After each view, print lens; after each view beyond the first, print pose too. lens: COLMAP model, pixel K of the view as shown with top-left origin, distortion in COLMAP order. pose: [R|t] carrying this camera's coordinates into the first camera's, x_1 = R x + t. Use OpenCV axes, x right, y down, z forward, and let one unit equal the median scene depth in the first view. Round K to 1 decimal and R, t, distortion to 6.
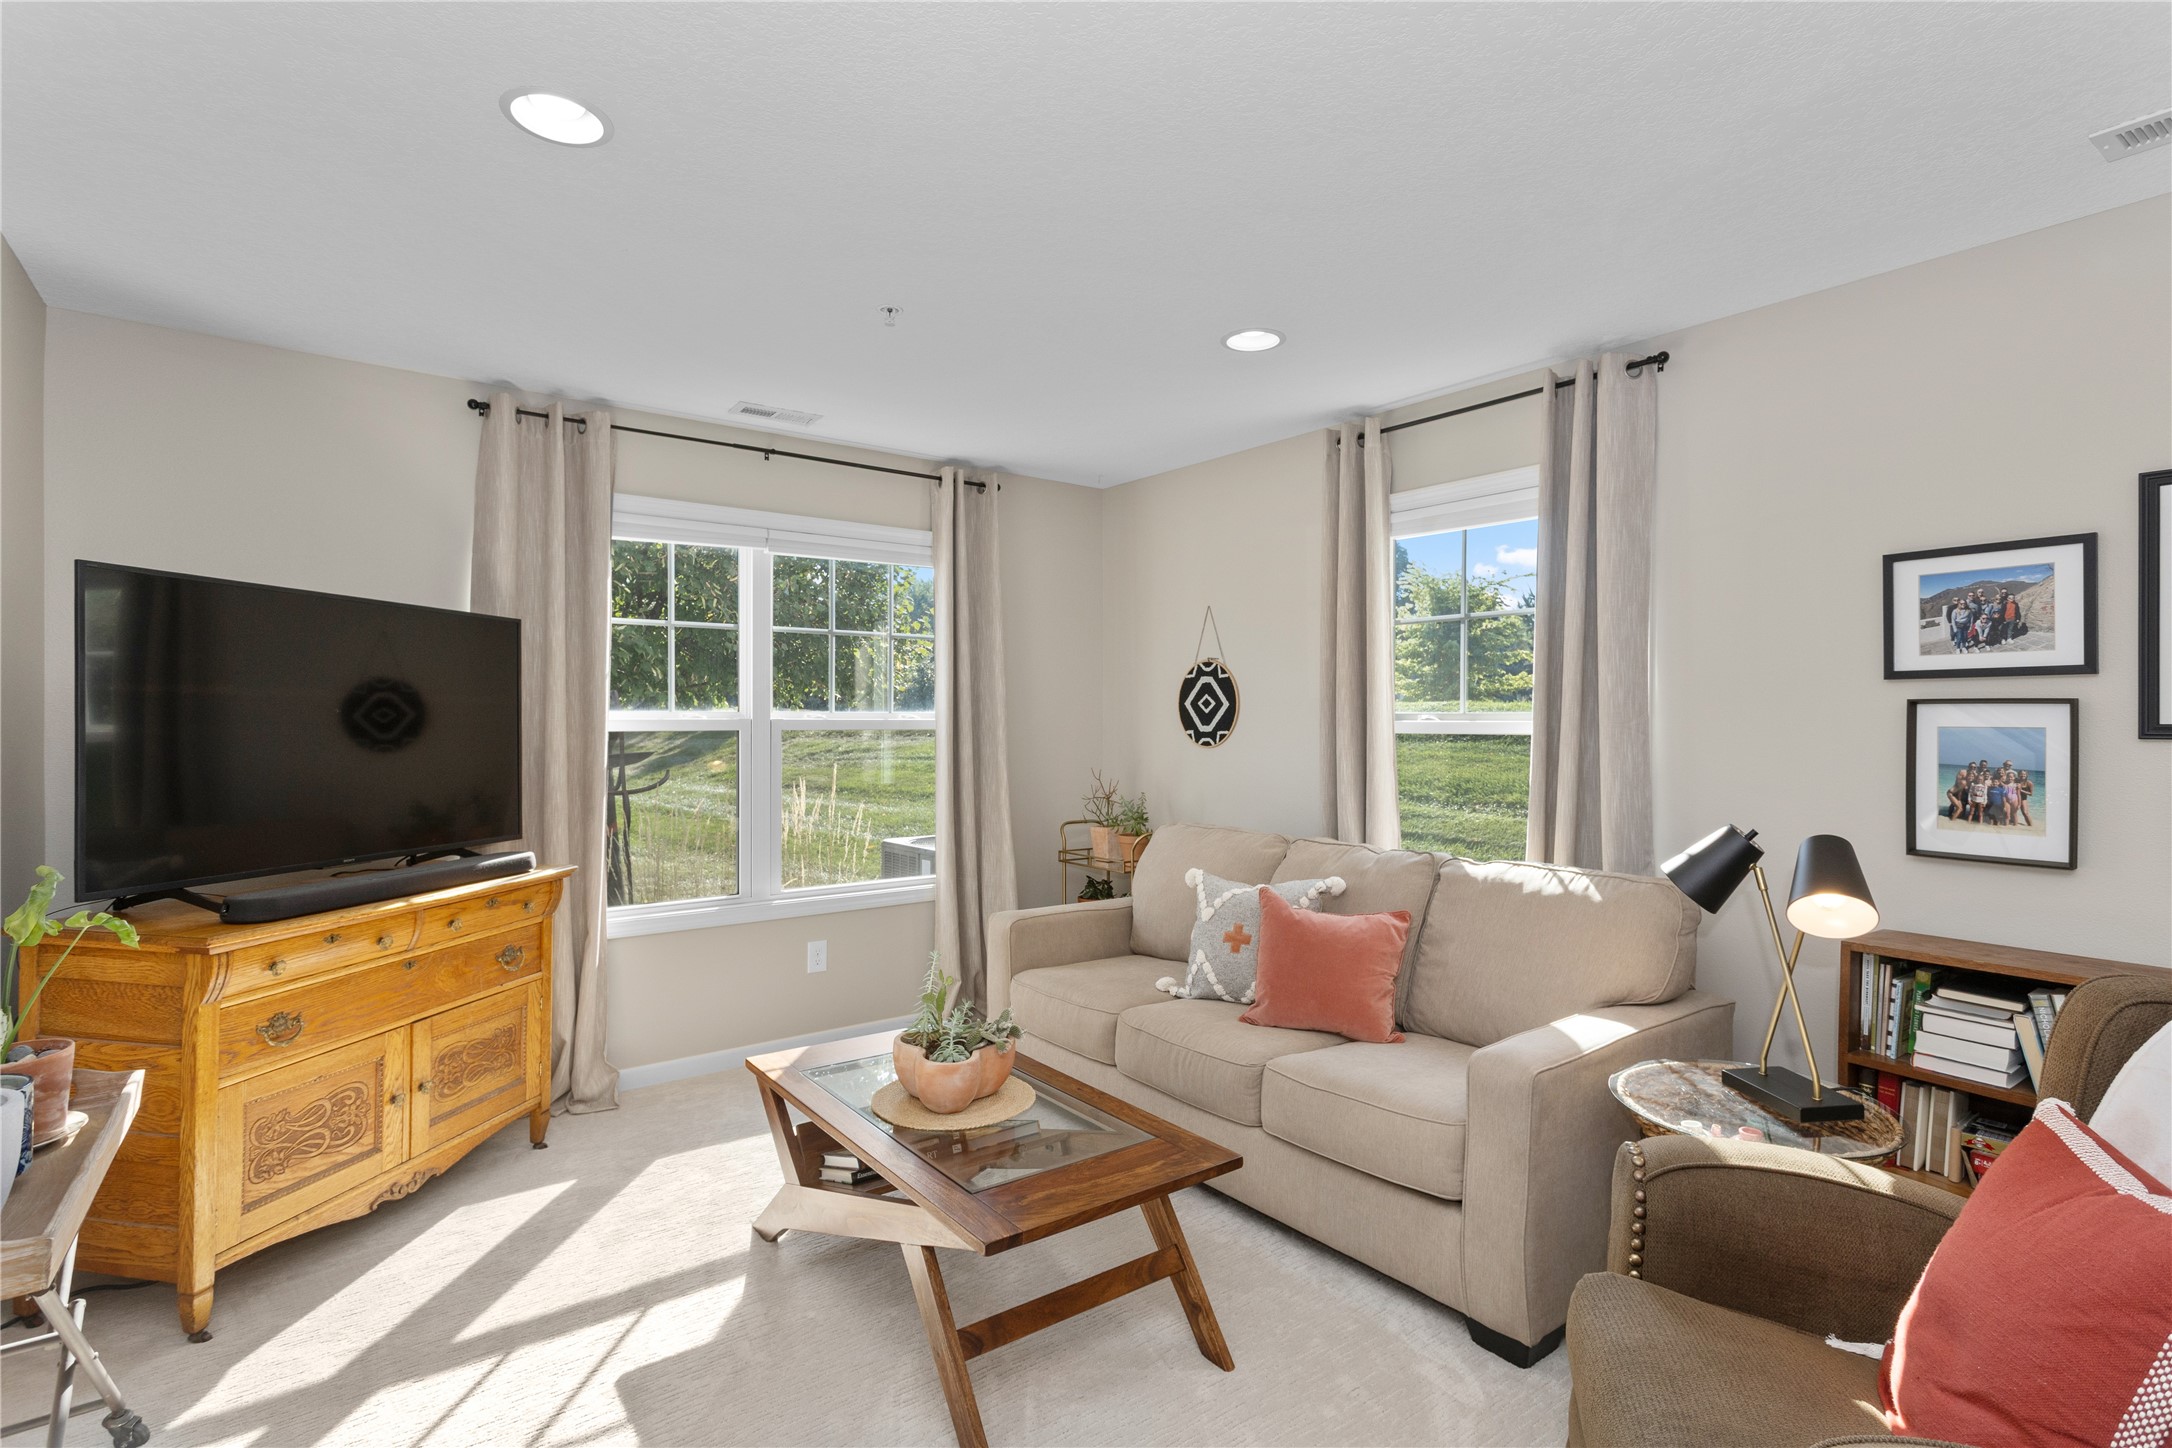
lens RADIAL K [[1042.0, 0, 1091.0], [0, 1042.0, 722.9], [0, 0, 1]] dist [0.002861, 0.001957]
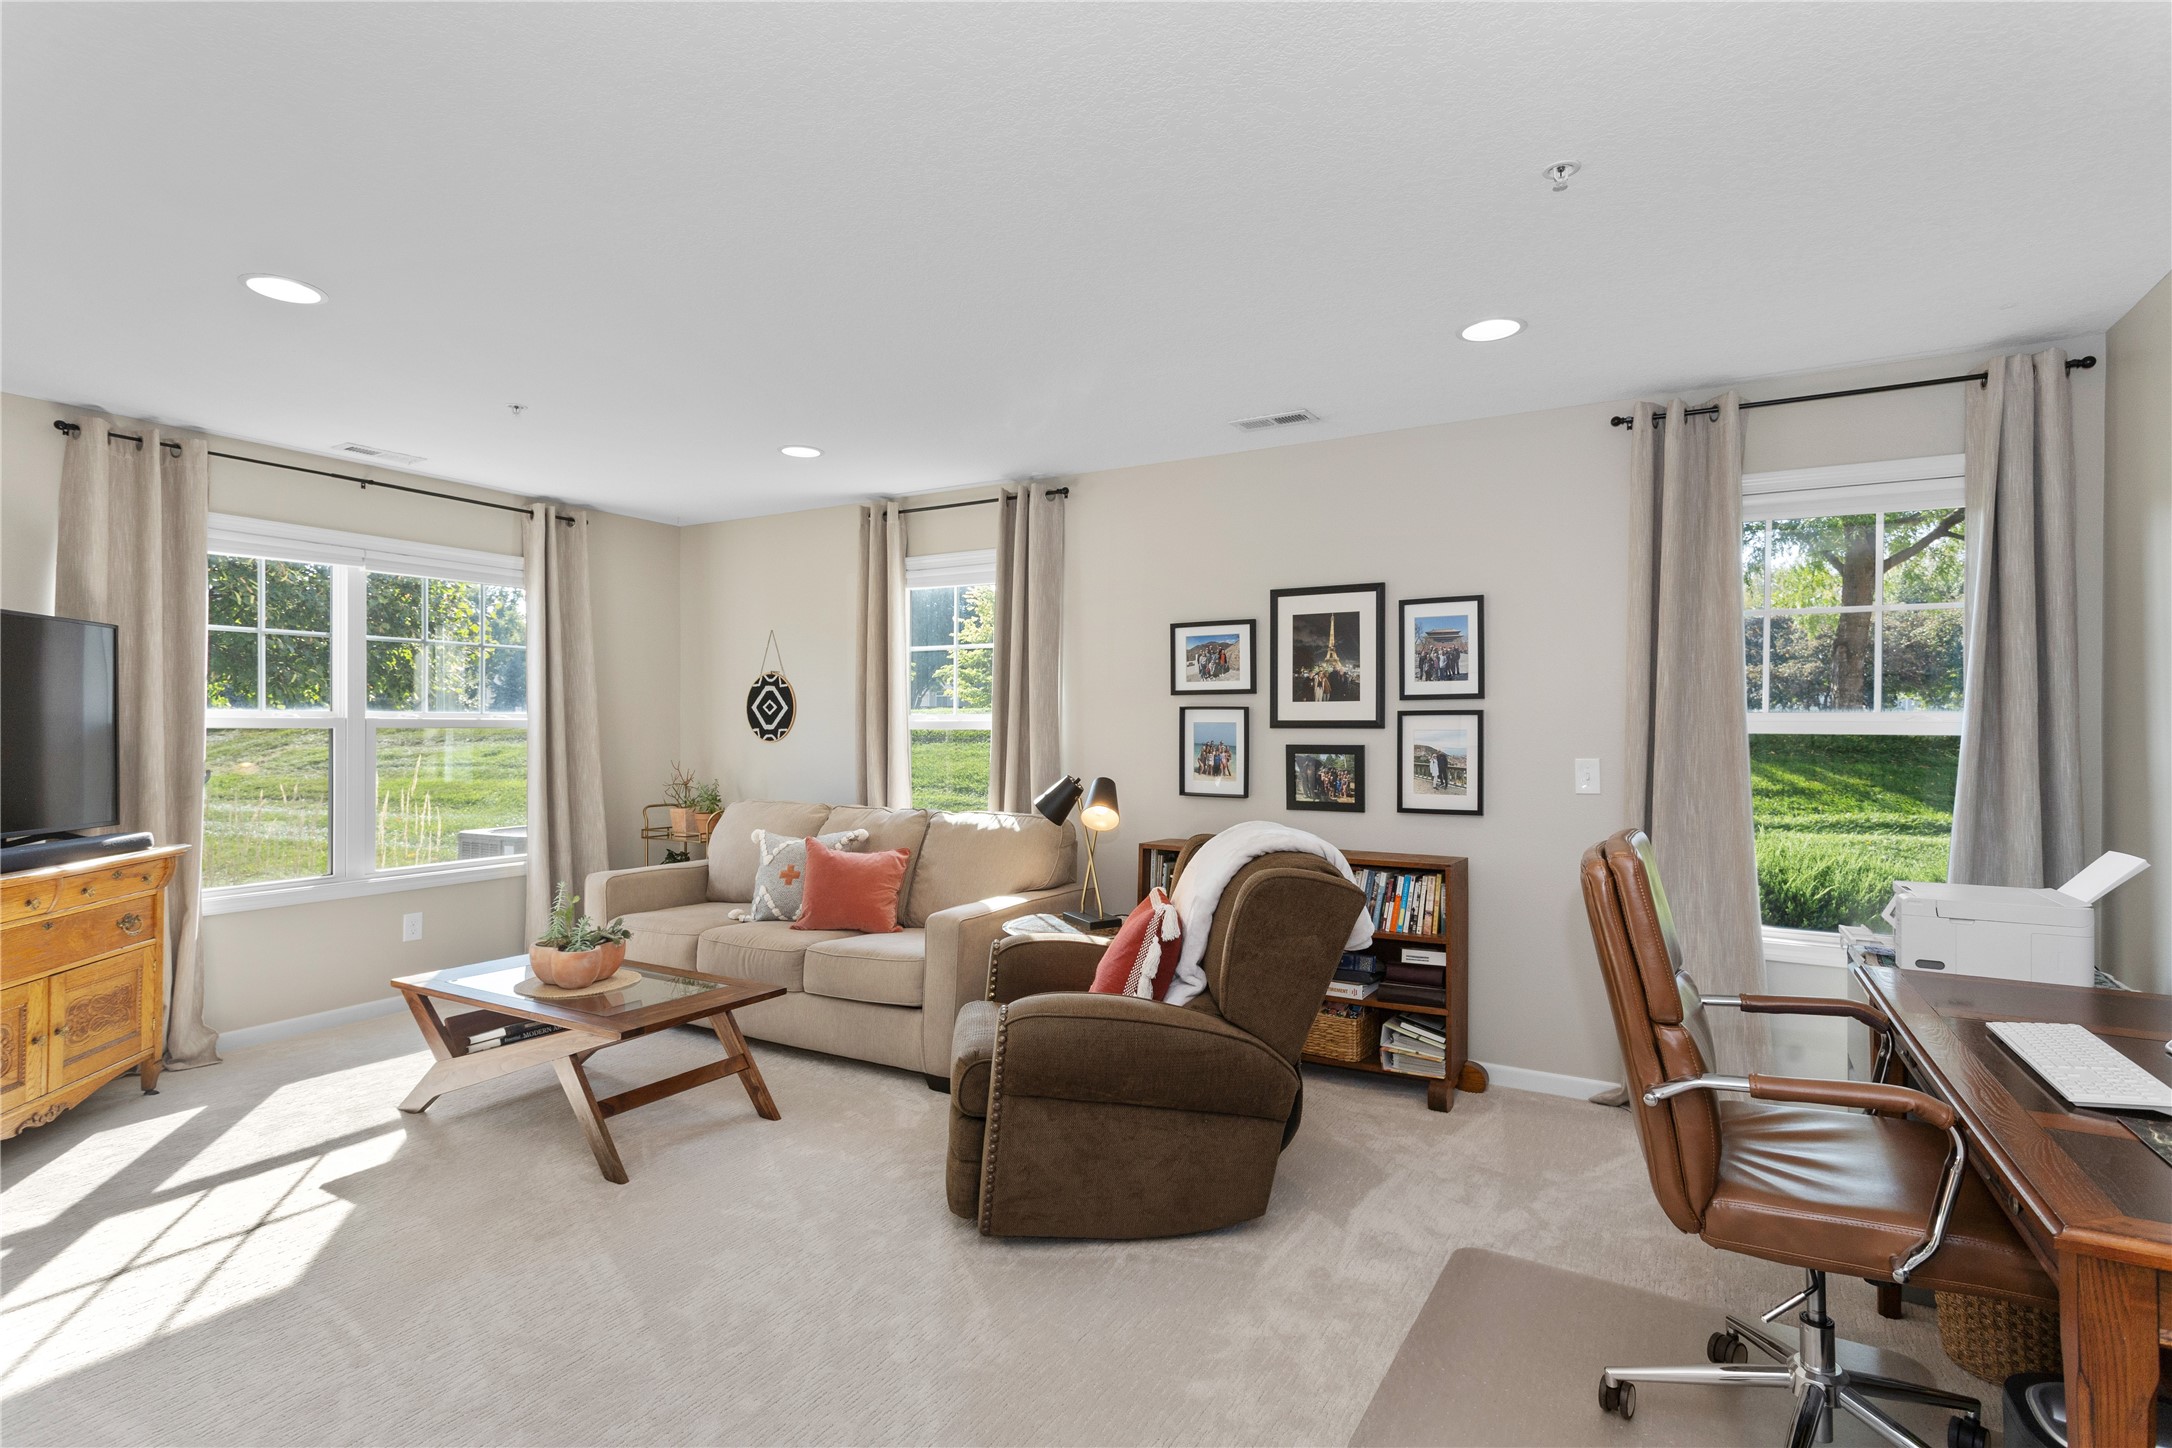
lens RADIAL K [[1042.0, 0, 1091.0], [0, 1042.0, 722.9], [0, 0, 1]] dist [0.002861, 0.001957]
pose [[0.920775, 0.001356, 0.390091, -0.034343], [0.001076, 0.999981, -0.006016, 0.012526], [-0.390092, 0.005959, 0.920757, -0.463301]]
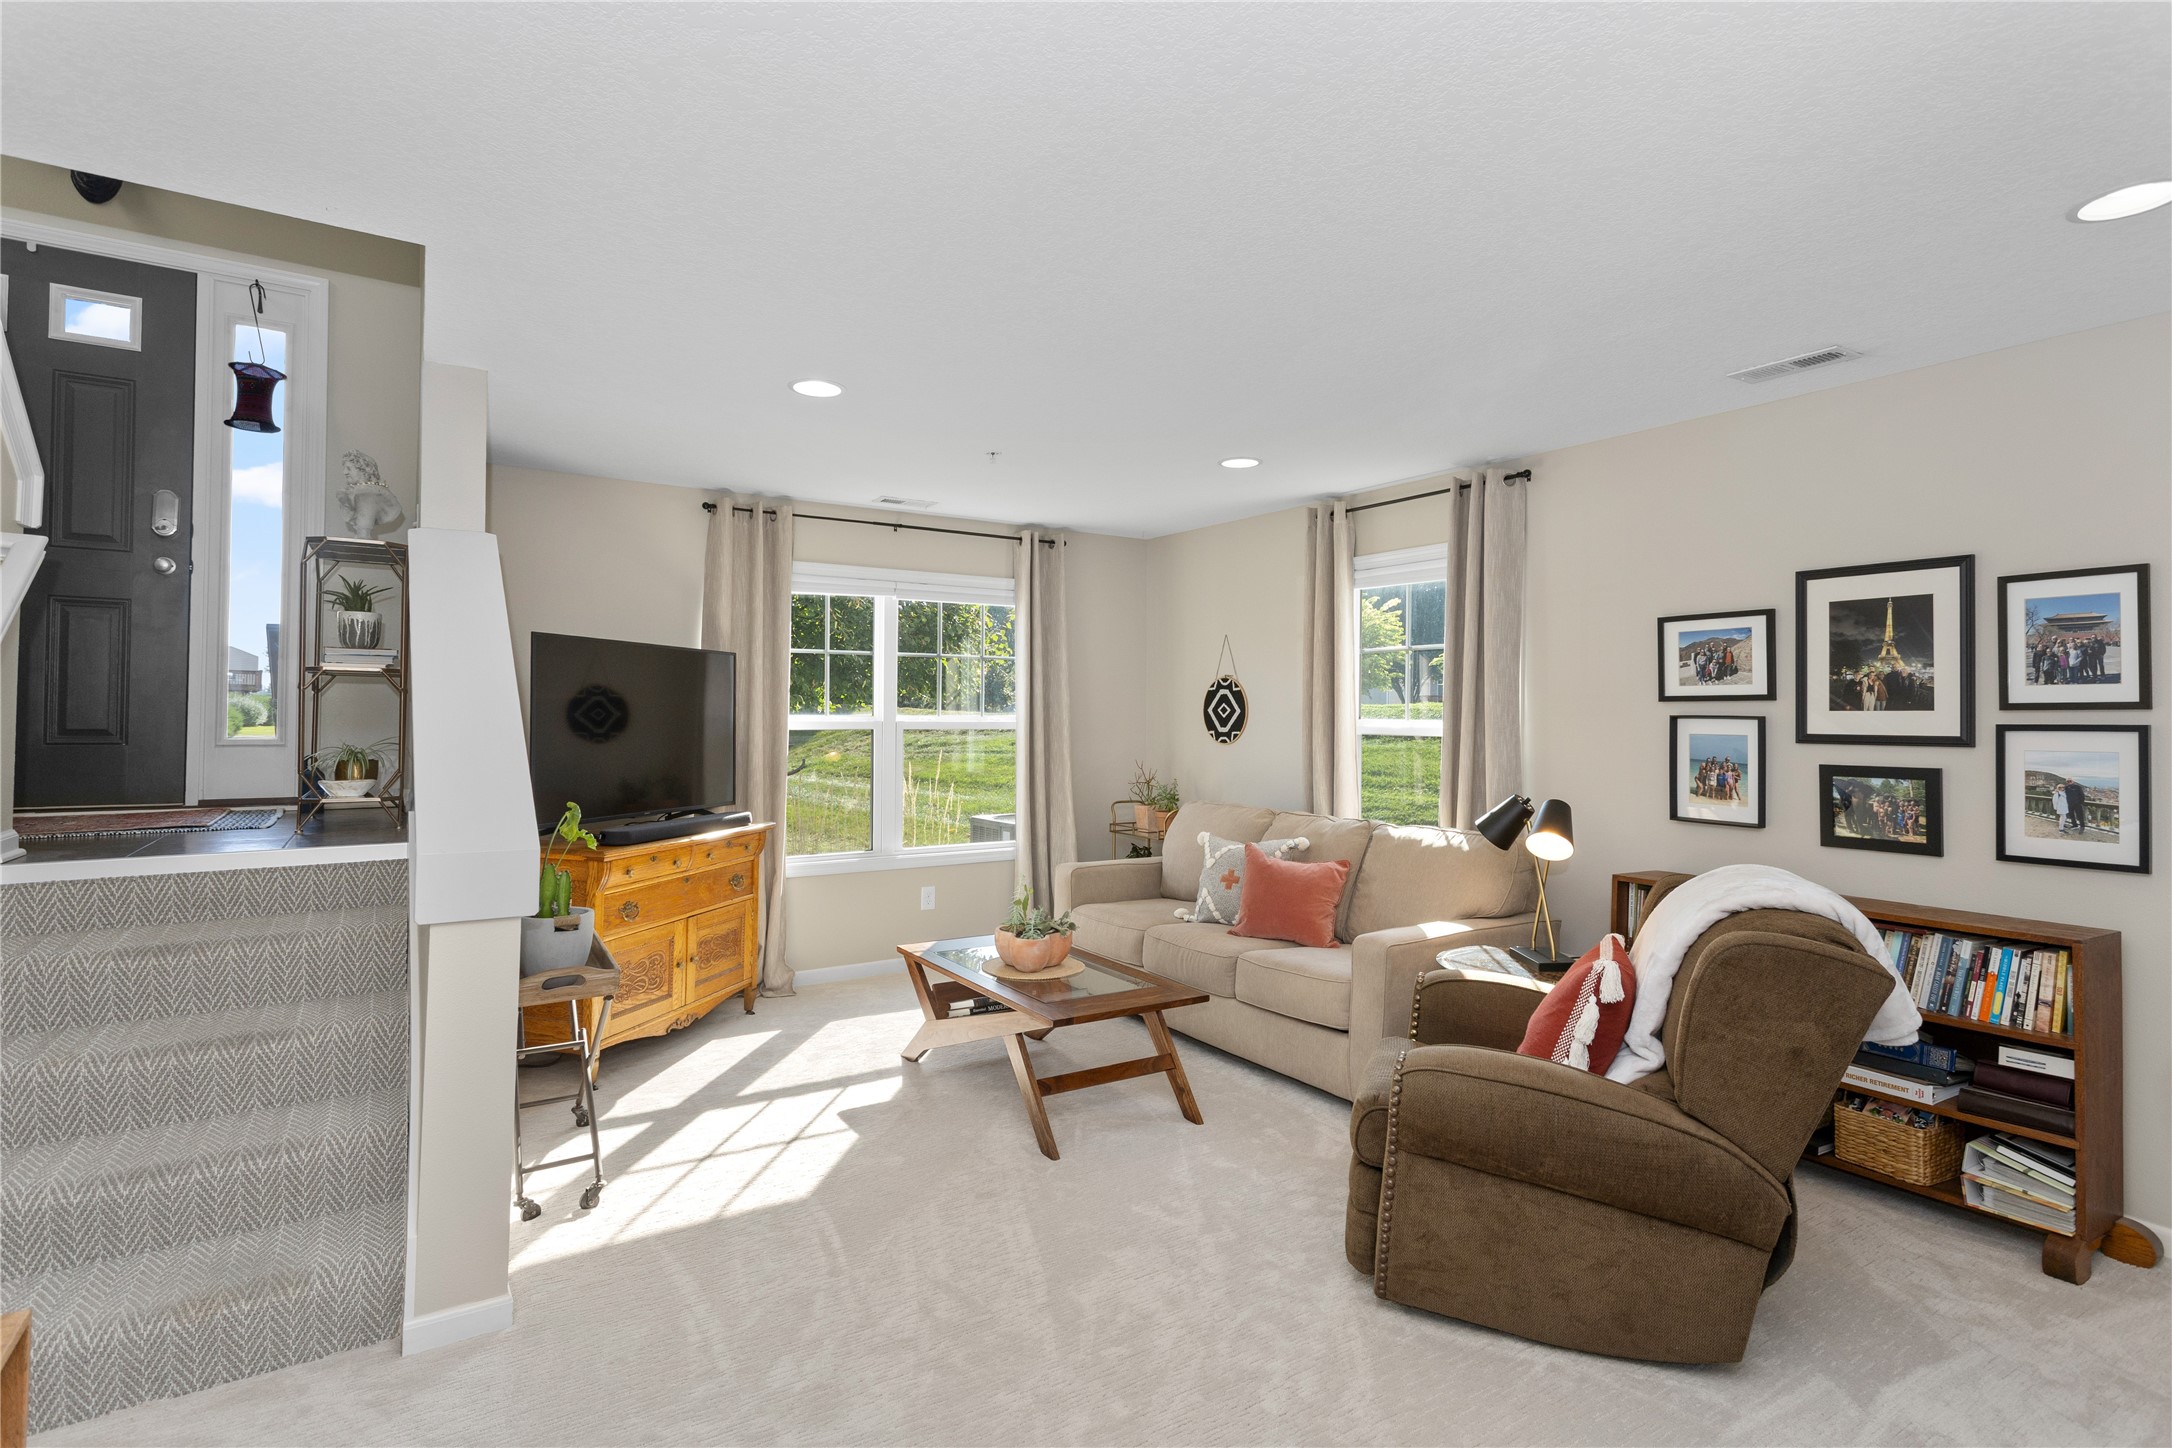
lens RADIAL K [[1053.7, 0, 1077.6], [0, 1053.7, 696.0], [0, 0, 1]] dist [0.003550, 0.001542]
pose [[0.996939, 0.003132, -0.078120, 0.046945], [-0.004742, 0.999780, -0.020438, -0.012760], [0.078039, 0.020746, 0.996734, -0.469564]]
